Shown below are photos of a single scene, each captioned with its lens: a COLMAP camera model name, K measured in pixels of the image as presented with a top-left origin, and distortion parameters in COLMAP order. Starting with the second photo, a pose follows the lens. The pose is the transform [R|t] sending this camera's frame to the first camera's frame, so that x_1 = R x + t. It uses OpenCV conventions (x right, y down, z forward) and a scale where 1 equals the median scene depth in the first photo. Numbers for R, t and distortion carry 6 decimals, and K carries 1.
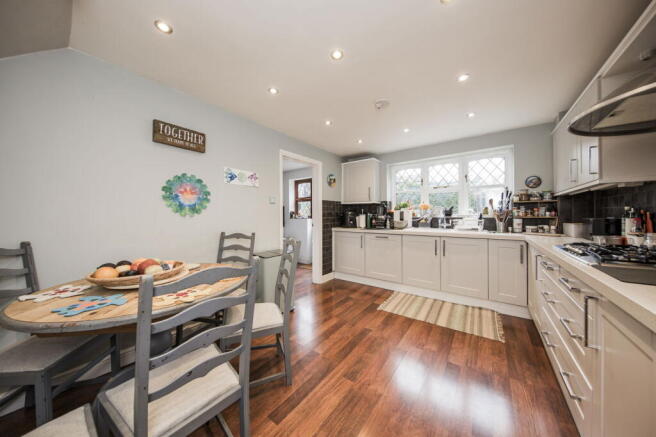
lens RADIAL K [[217.6, 0, 328.7], [0, 217.6, 214.9], [0, 0, 1]] dist [-0.000296, -0.000042]
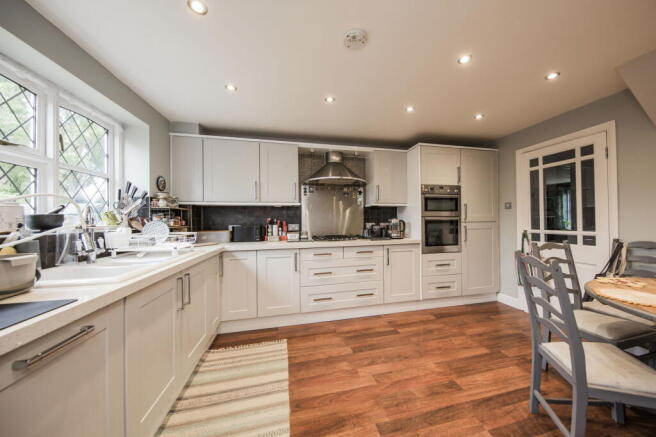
lens RADIAL K [[217.6, 0, 338.7], [0, 217.6, 220.6], [0, 0, 1]] dist [-0.000296, -0.000042]
pose [[-0.763380, 0.007572, 0.645906, -0.118075], [0.007262, 0.999969, -0.003140, -0.013410], [-0.645909, 0.002293, -0.763411, 1.702757]]
